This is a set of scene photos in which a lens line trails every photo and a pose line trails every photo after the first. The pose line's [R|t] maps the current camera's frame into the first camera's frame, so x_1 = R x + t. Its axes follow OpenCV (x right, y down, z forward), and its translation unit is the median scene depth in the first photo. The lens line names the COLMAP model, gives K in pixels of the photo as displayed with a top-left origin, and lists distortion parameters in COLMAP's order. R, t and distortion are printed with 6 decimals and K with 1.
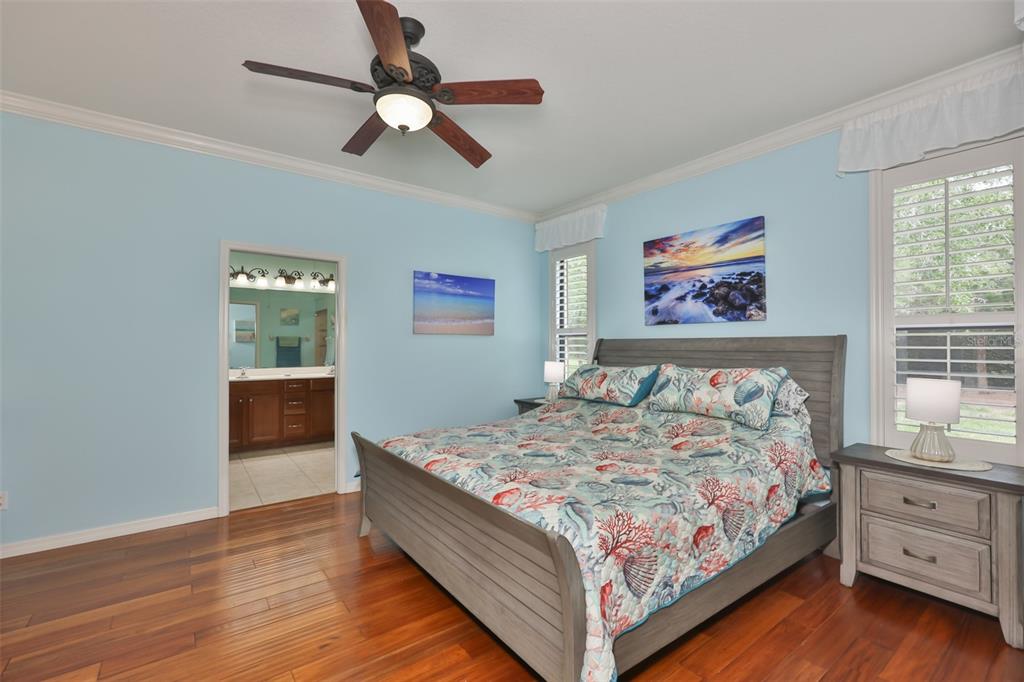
lens RADIAL K [[440.8, 0, 508.3], [0, 440.8, 343.7], [0, 0, 1]] dist [-0.000947, -0.000144]
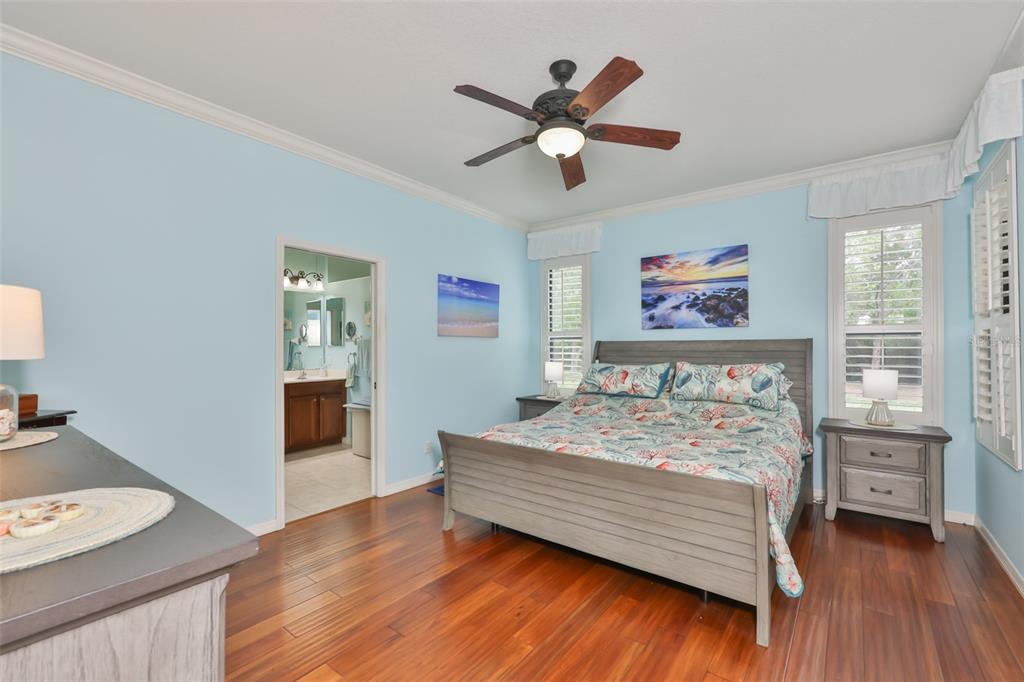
lens RADIAL K [[445.8, 0, 507.1], [0, 445.8, 349.8], [0, 0, 1]] dist [-0.000809, -0.000066]
pose [[0.961734, -0.004747, 0.273945, -0.420793], [0.002210, 0.999952, 0.009568, -0.000148], [-0.273978, -0.008597, 0.961698, -0.045674]]
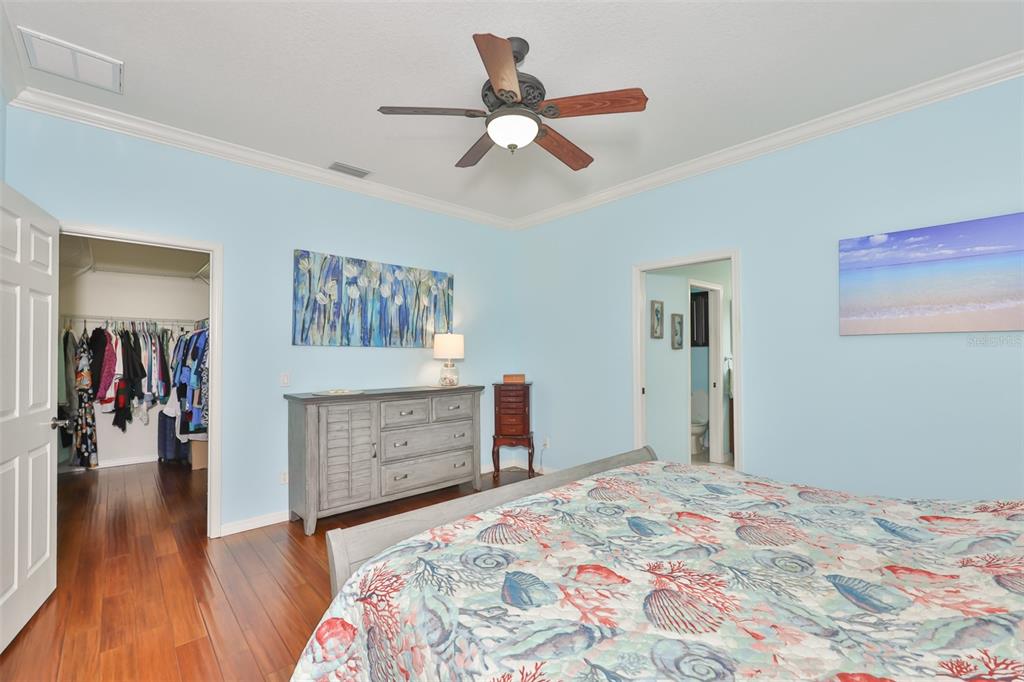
lens RADIAL K [[445.8, 0, 507.1], [0, 445.8, 349.8], [0, 0, 1]] dist [-0.000809, -0.000066]
pose [[0.091996, -0.010776, -0.995701, 0.498997], [0.010001, 0.999901, -0.009897, 0.000489], [0.995709, -0.009047, 0.092095, 0.534282]]
